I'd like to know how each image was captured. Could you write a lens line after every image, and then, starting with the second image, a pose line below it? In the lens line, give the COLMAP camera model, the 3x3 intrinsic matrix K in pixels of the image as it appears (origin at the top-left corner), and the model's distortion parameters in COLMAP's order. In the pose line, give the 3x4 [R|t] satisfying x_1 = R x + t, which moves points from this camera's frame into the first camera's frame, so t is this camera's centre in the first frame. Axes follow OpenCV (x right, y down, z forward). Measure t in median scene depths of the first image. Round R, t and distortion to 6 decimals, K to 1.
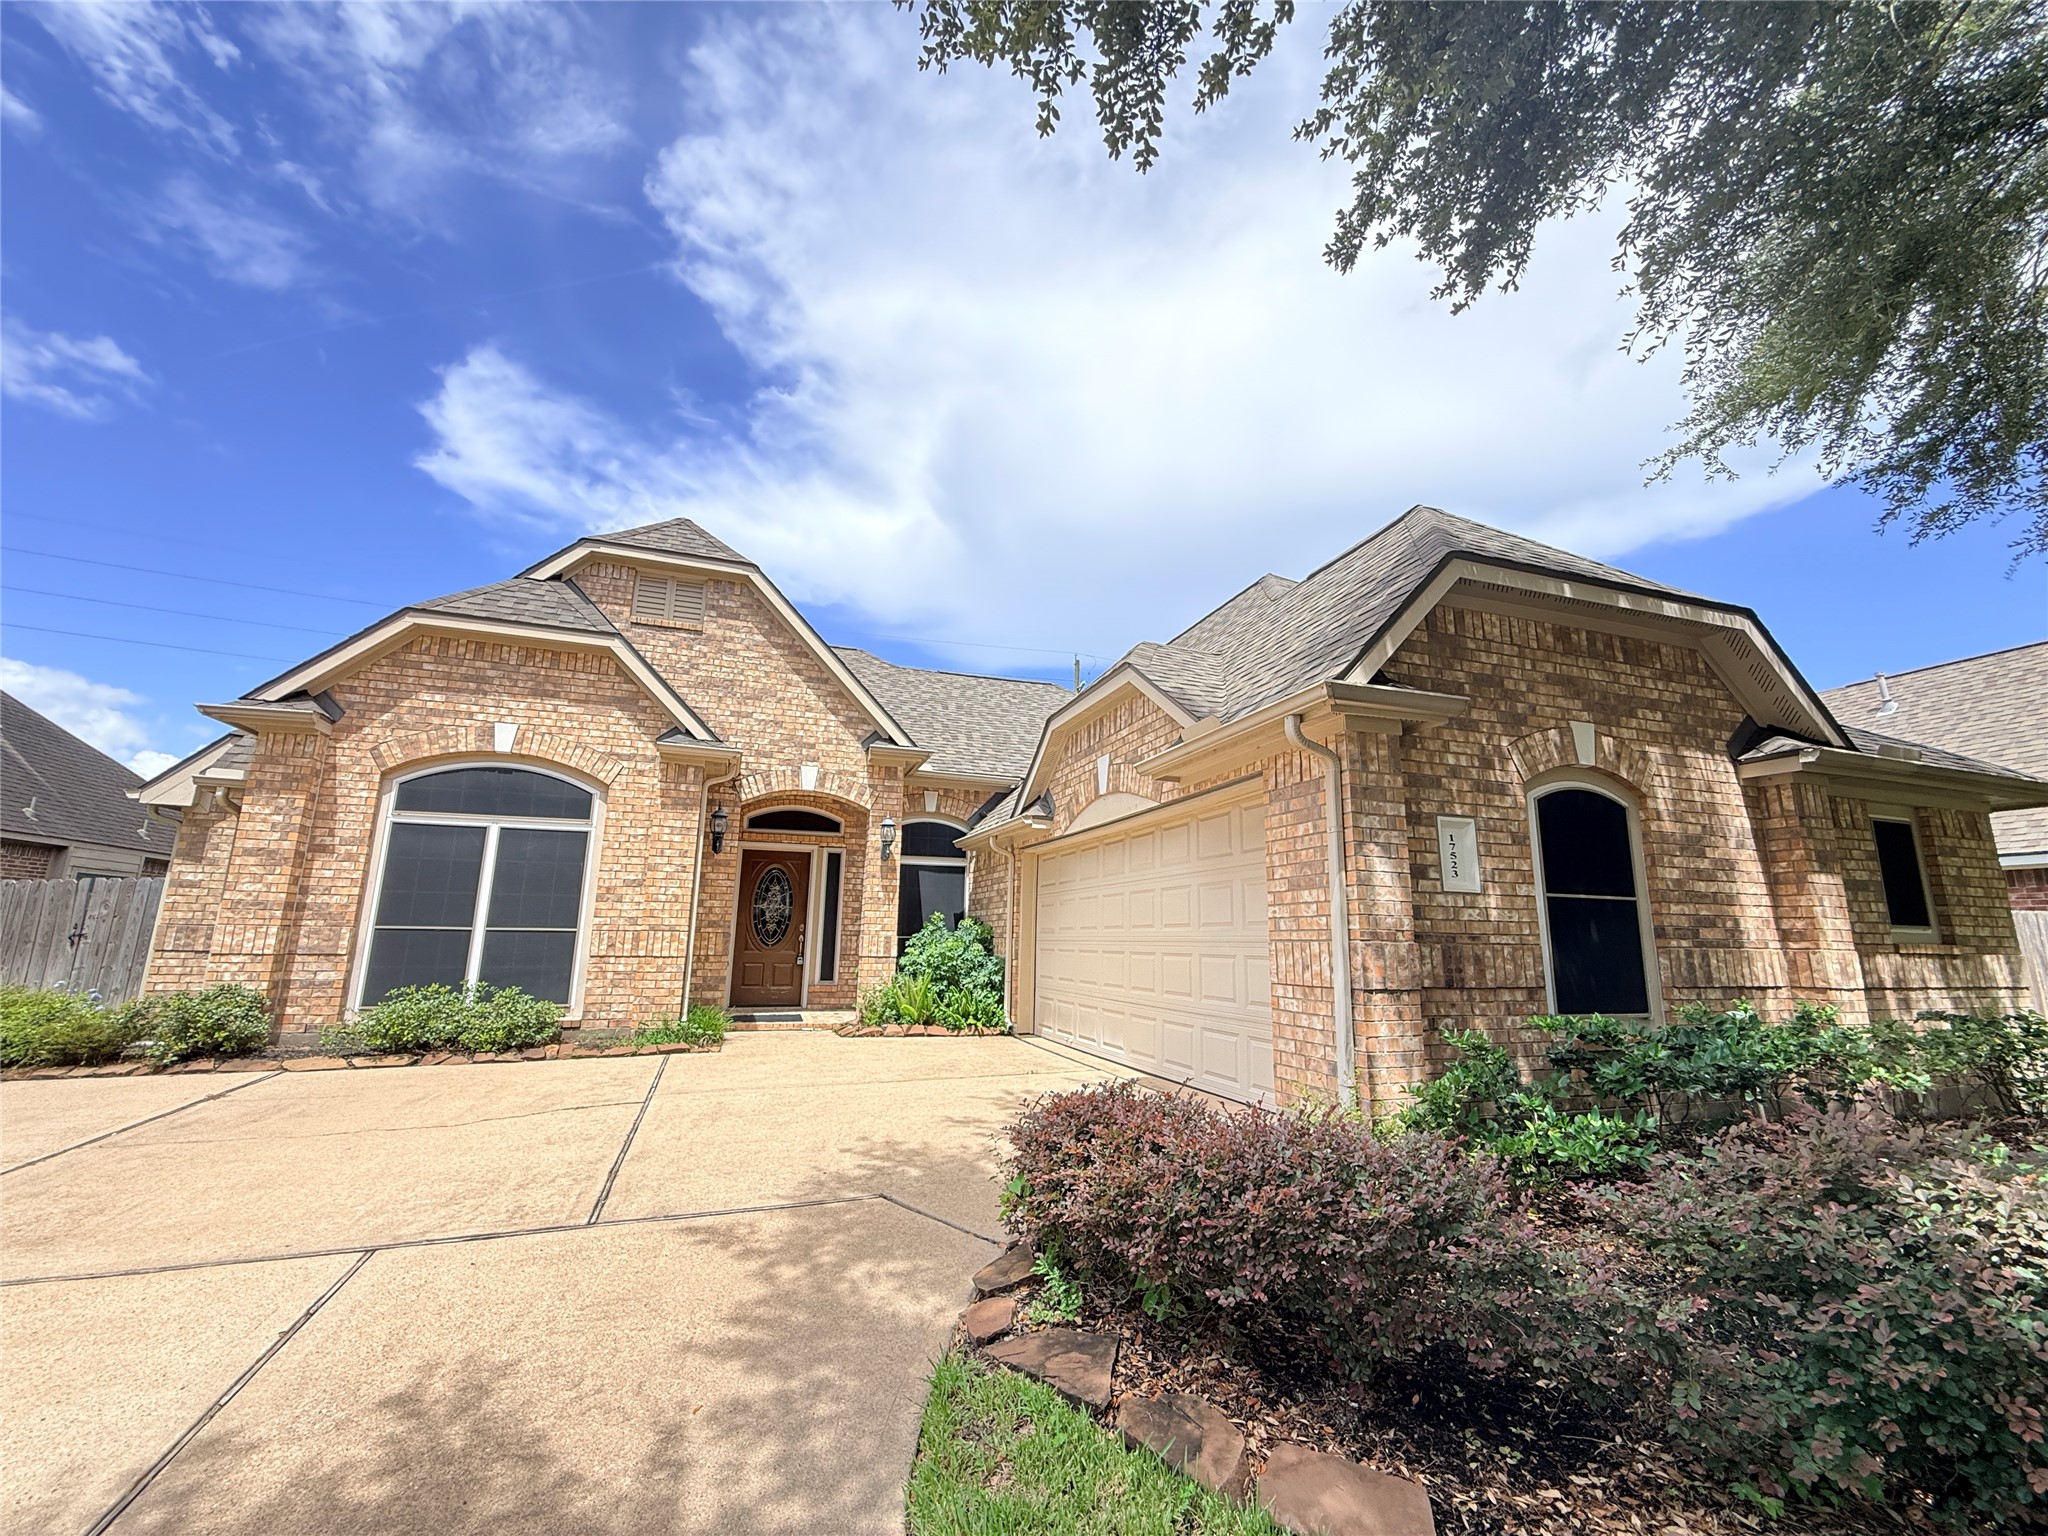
lens RADIAL K [[817.3, 0, 1020.8], [0, 817.3, 772.7], [0, 0, 1]] dist [-0.001245, 0.000233]
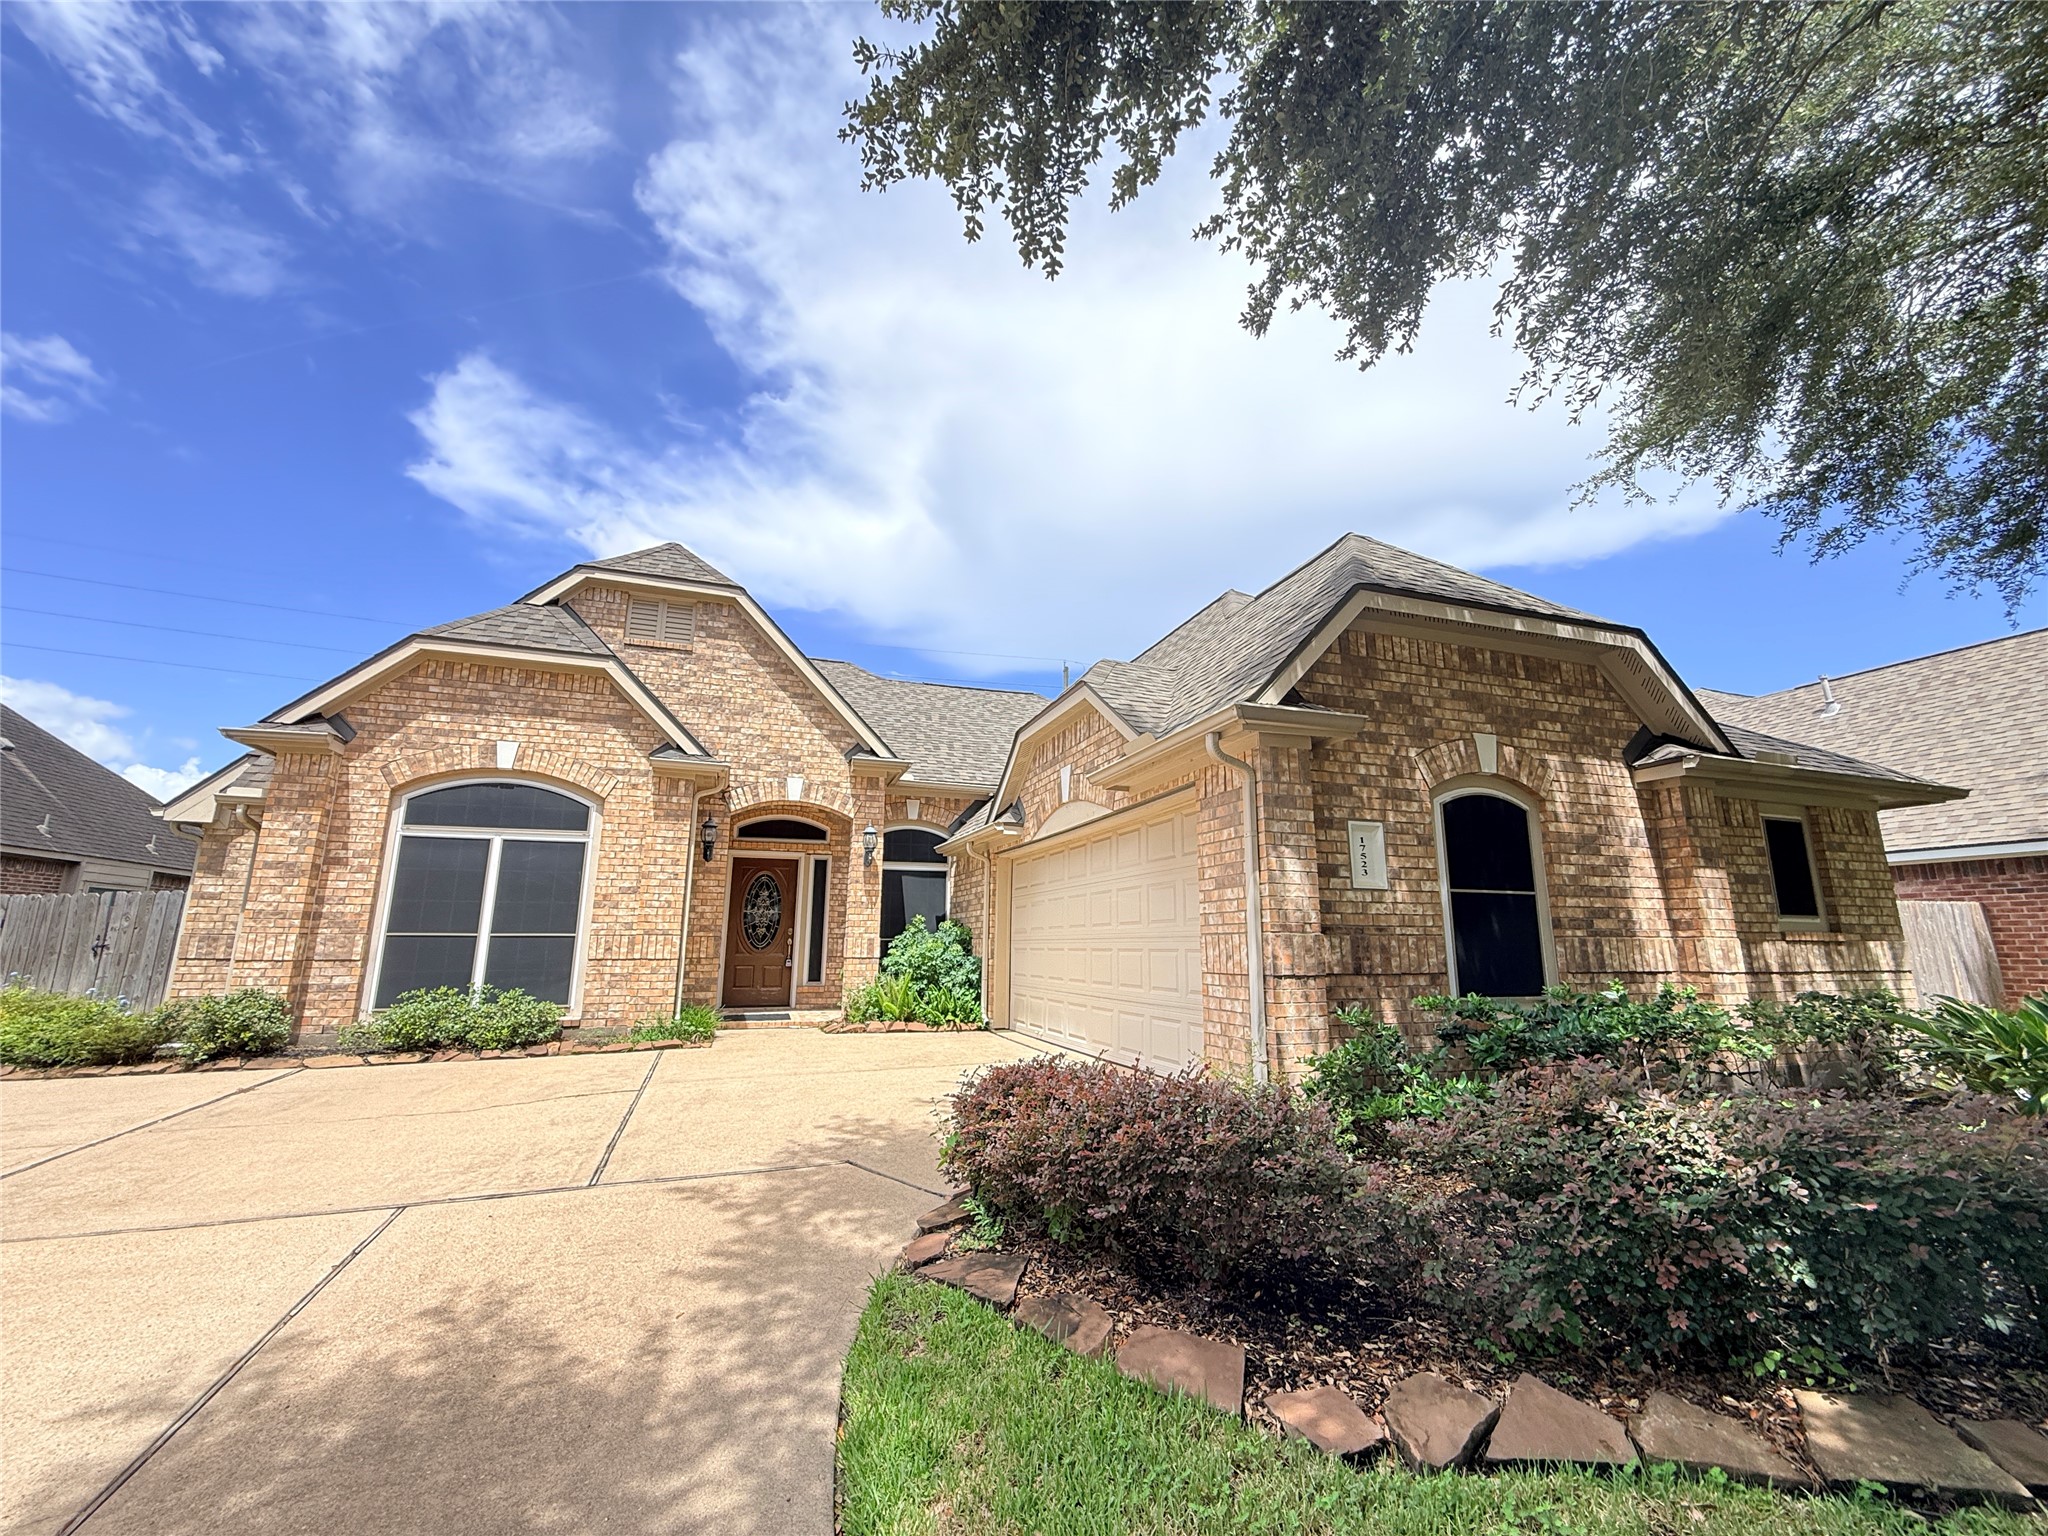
lens RADIAL K [[820.0, 0, 1021.3], [0, 820.0, 774.9], [0, 0, 1]] dist [0.000277, -0.000133]
pose [[0.999934, -0.011188, 0.002559, 0.053169], [0.011195, 0.999934, -0.002473, -0.010108], [-0.002532, 0.002501, 0.999994, -0.101978]]
